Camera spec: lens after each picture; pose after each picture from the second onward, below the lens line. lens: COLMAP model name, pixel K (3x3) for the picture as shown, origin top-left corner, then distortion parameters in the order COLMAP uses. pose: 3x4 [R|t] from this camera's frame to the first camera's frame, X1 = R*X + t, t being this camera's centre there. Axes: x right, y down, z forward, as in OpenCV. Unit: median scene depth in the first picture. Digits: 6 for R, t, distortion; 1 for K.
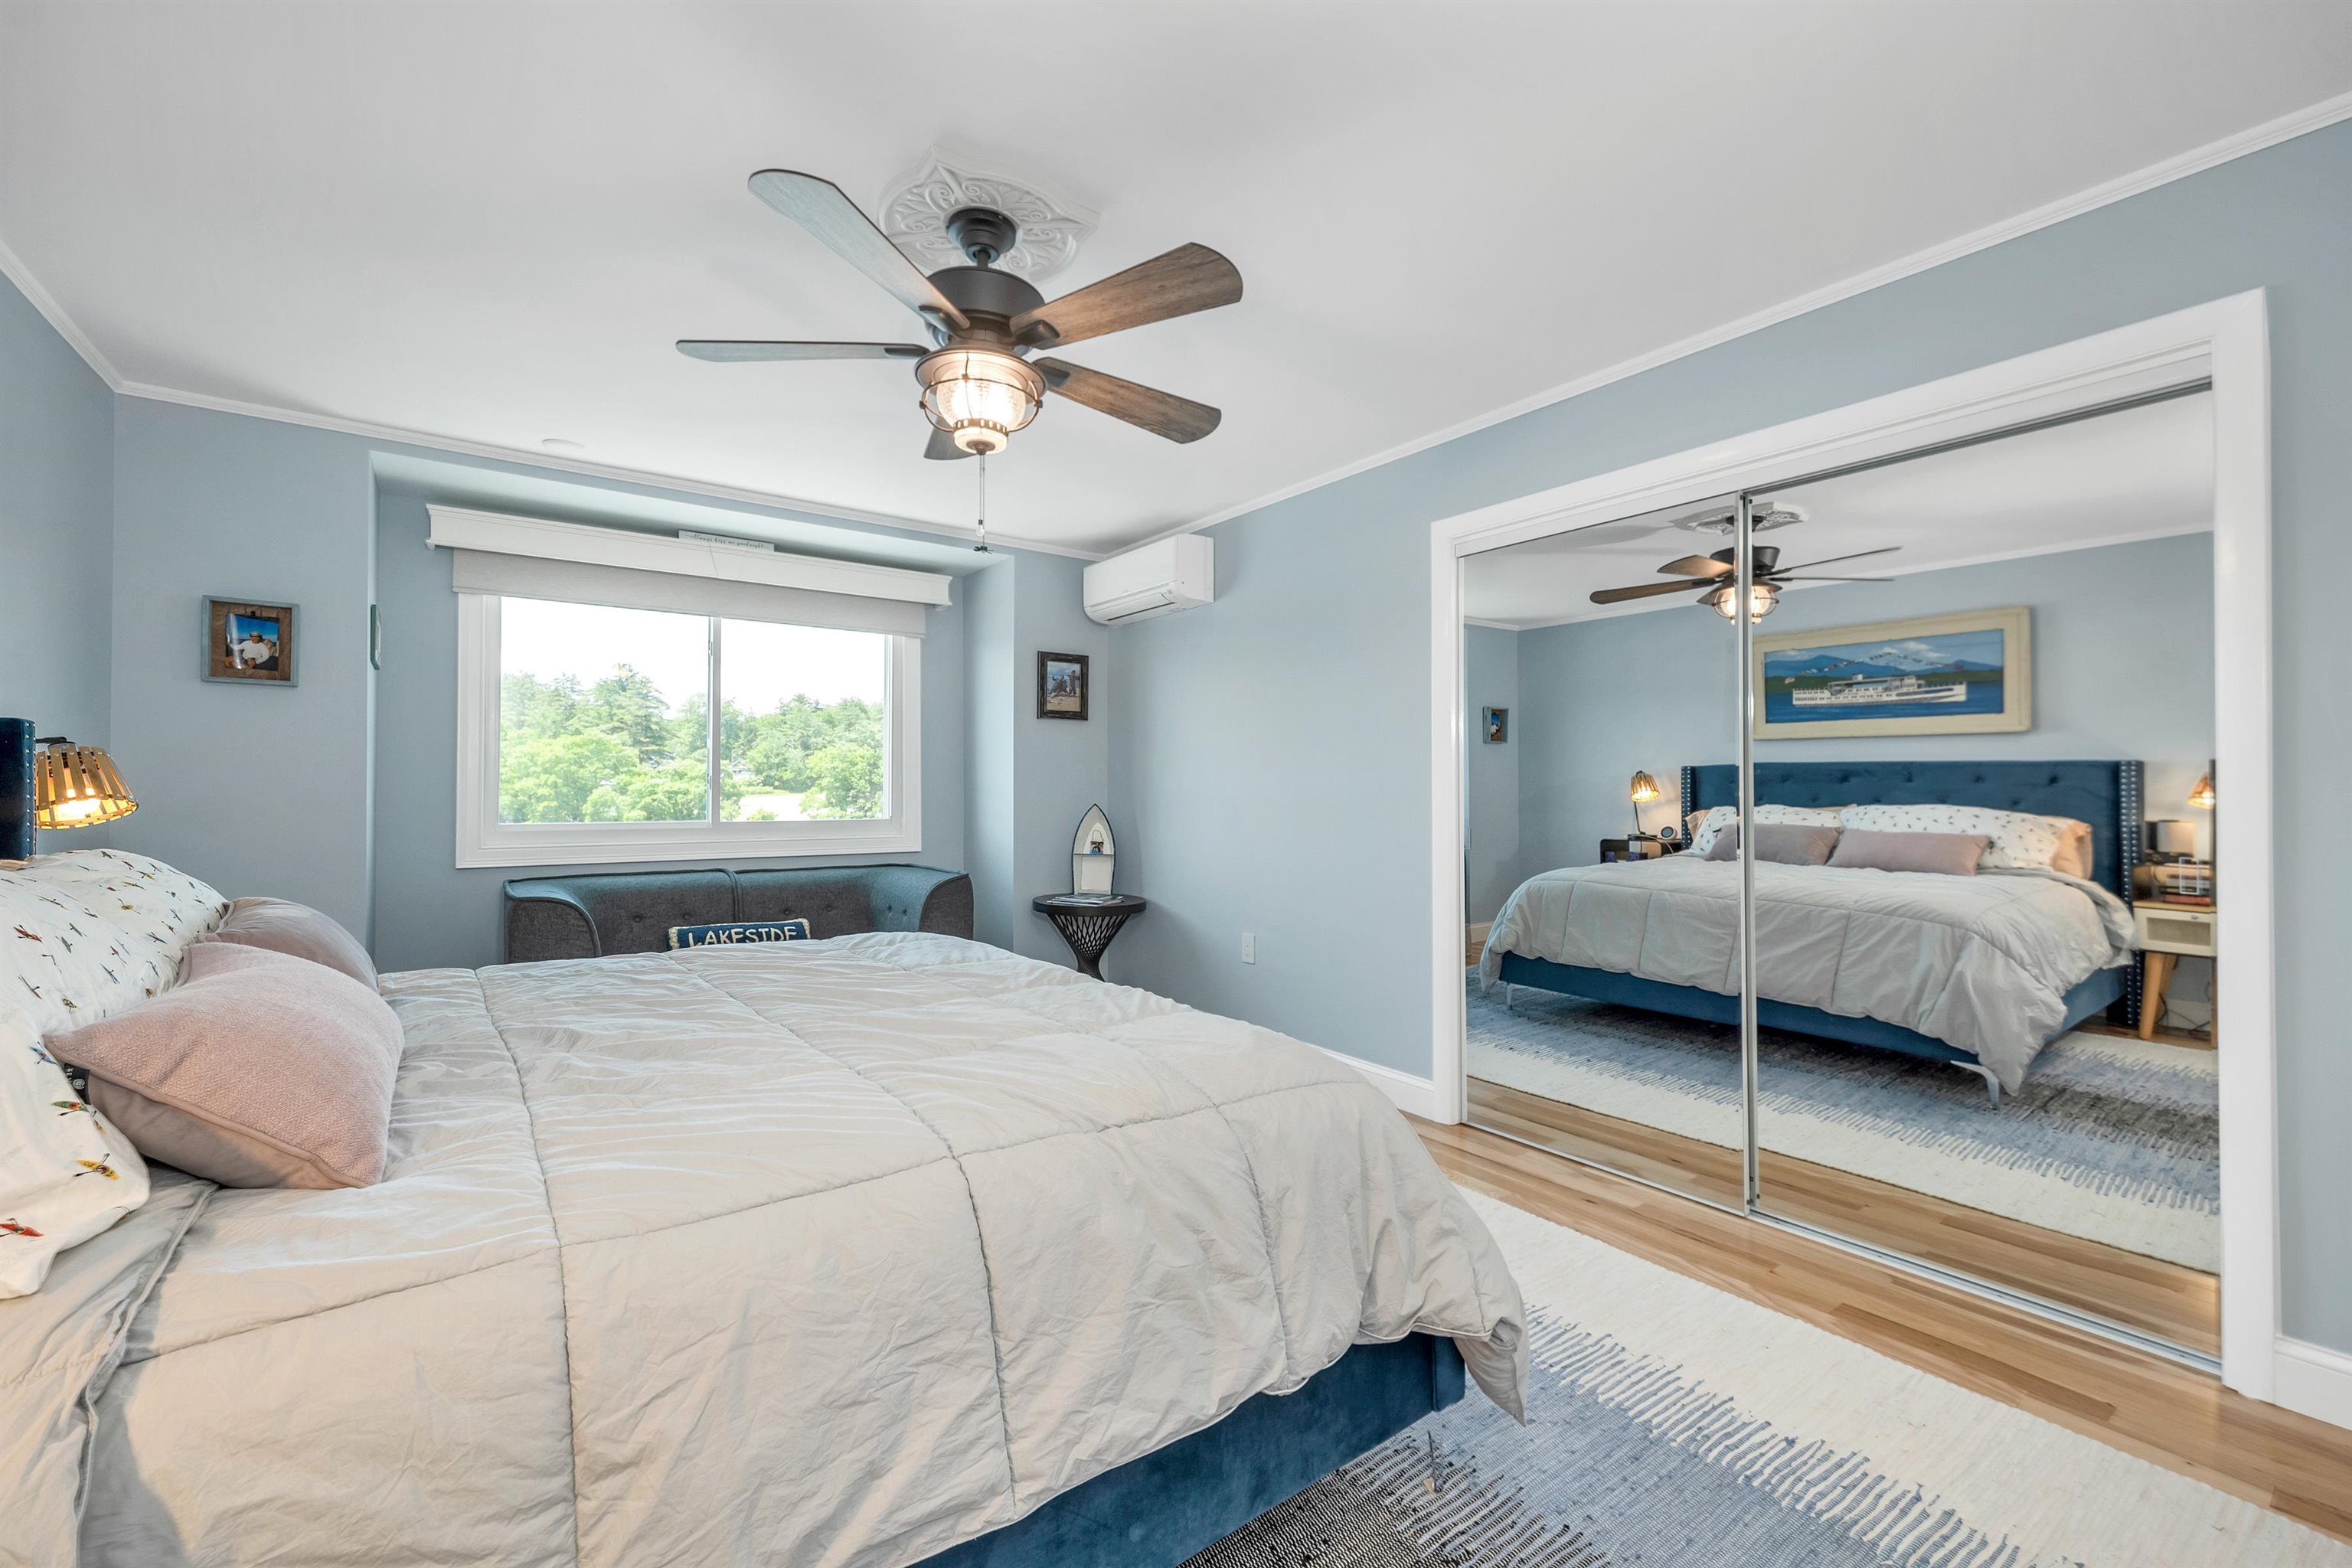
lens RADIAL K [[970.0, 0, 1133.8], [0, 970.0, 779.3], [0, 0, 1]] dist [0.006302, -0.002755]
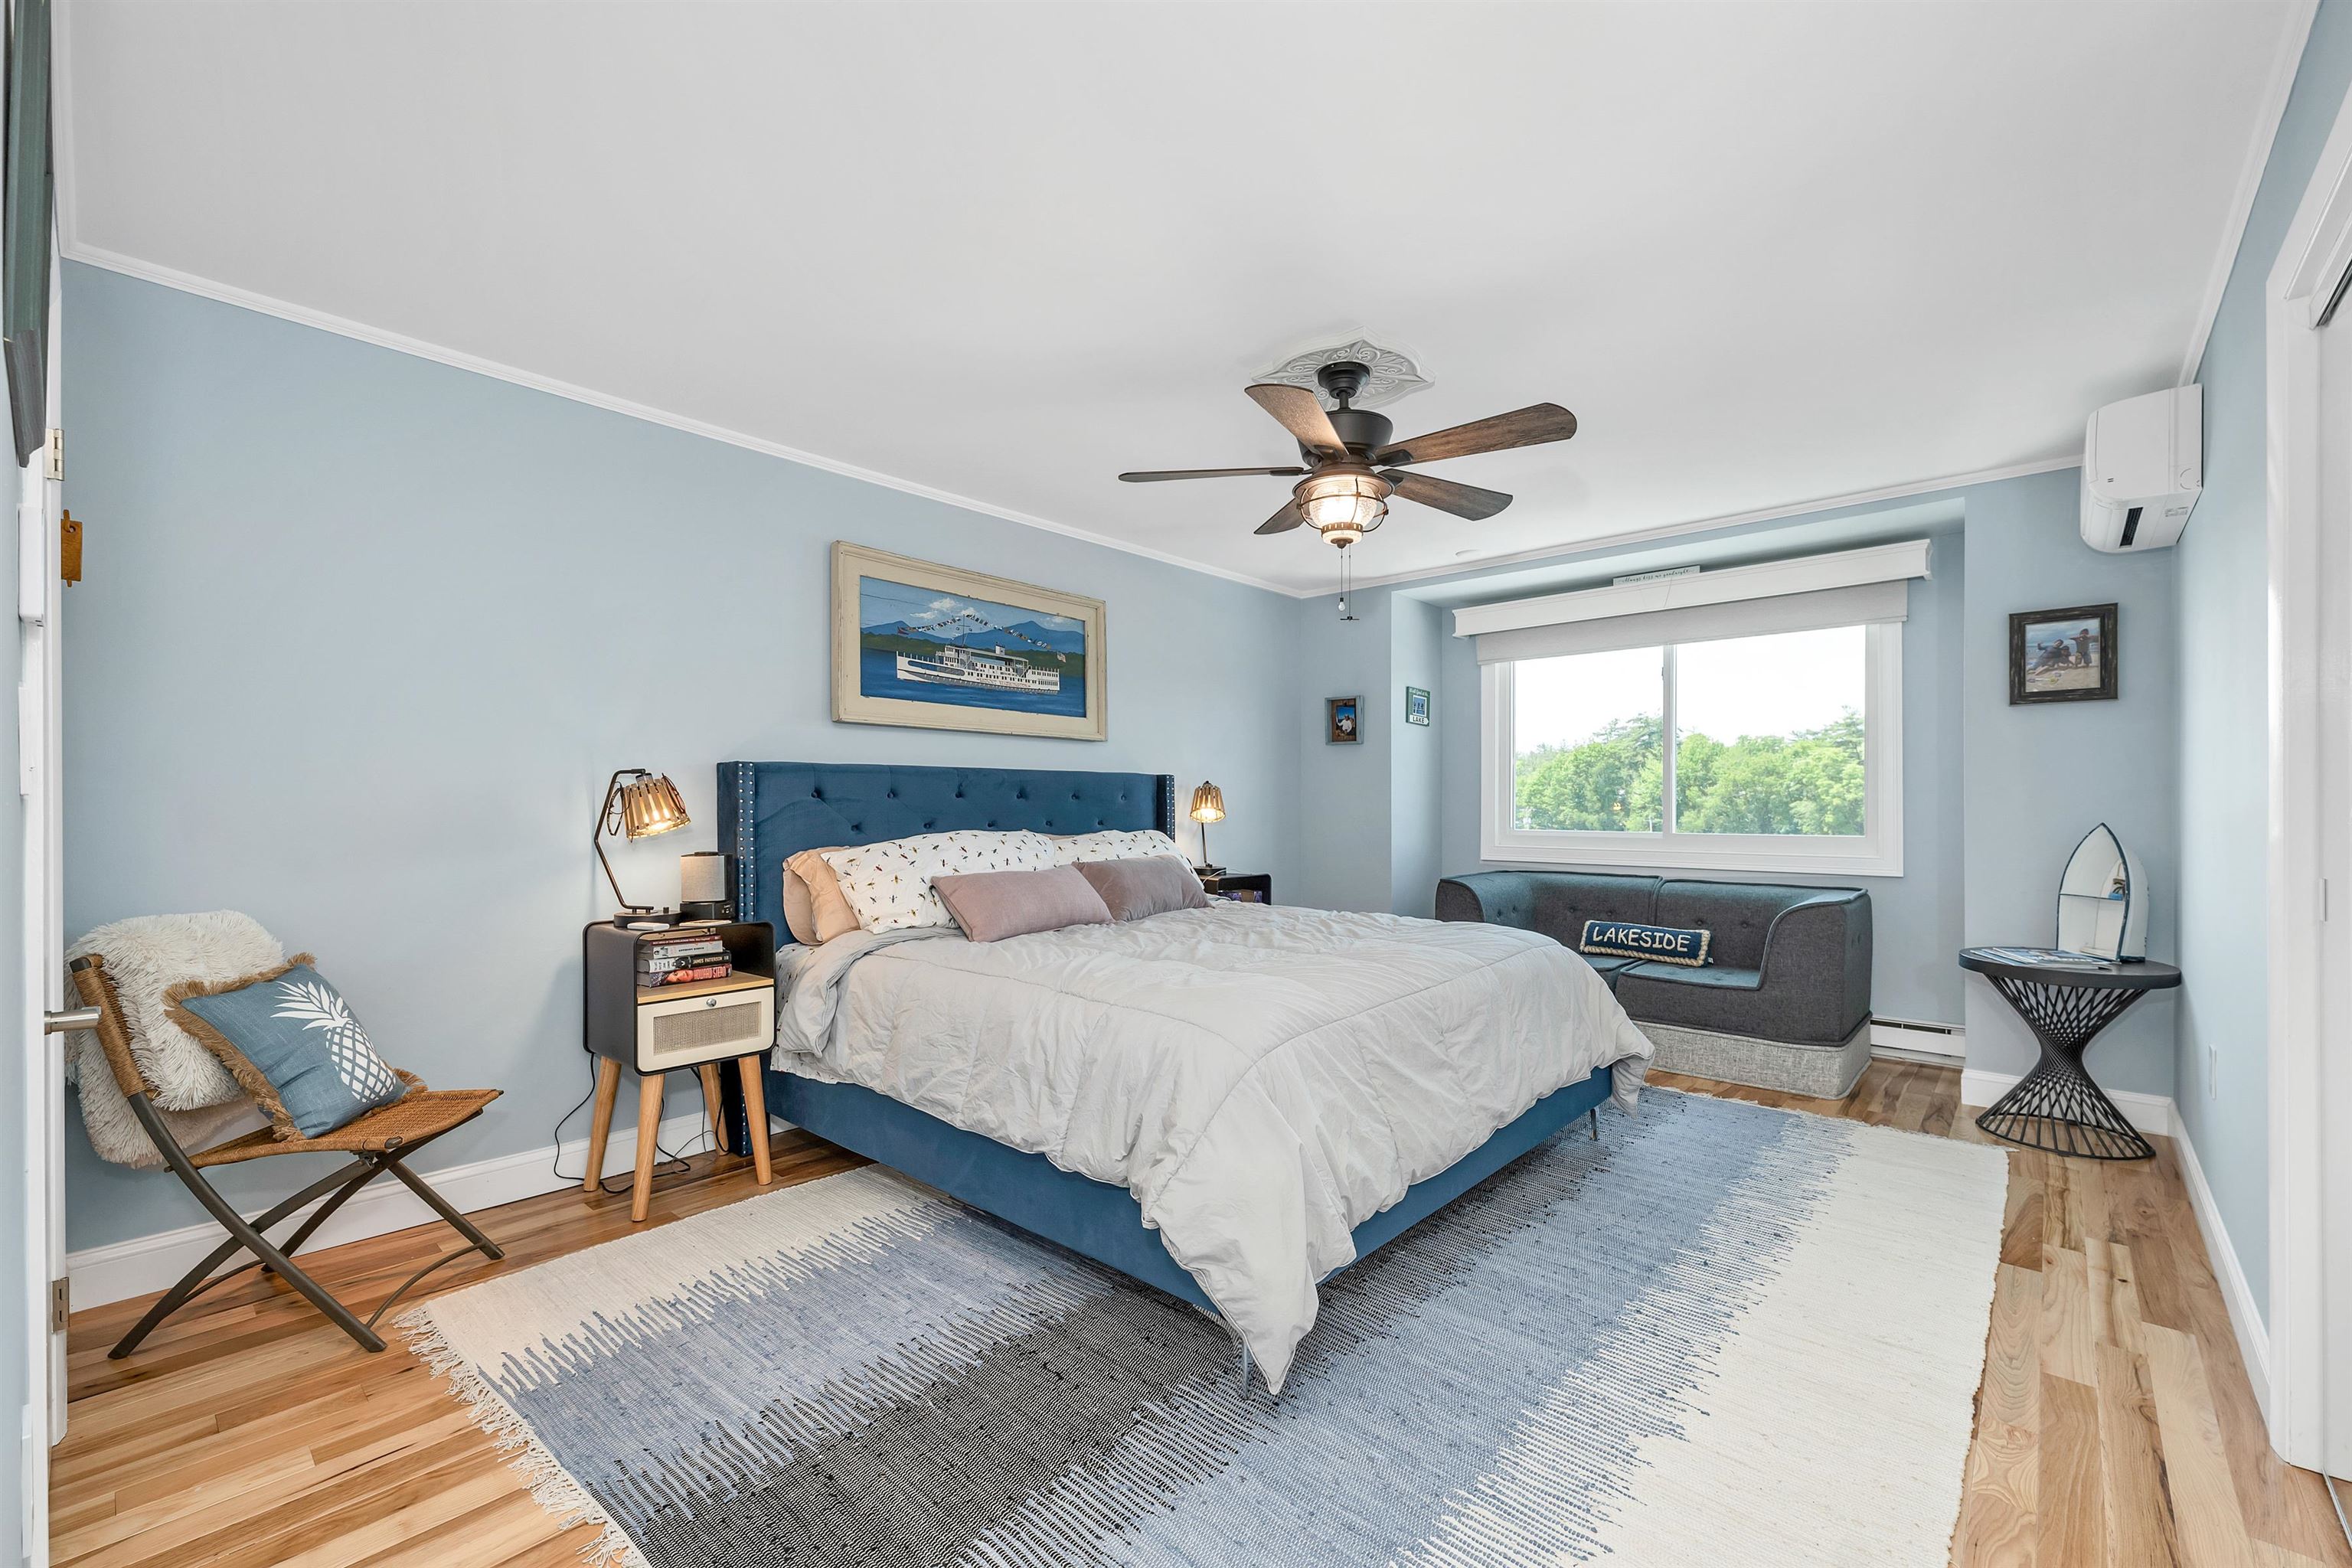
lens RADIAL K [[970.0, 0, 1192.1], [0, 970.0, 803.6], [0, 0, 1]] dist [0.006302, -0.002755]
pose [[0.213404, -0.004380, -0.976954, 0.514674], [0.012968, 0.999915, -0.001650, 0.005205], [0.976878, -0.012317, 0.213442, 0.247507]]
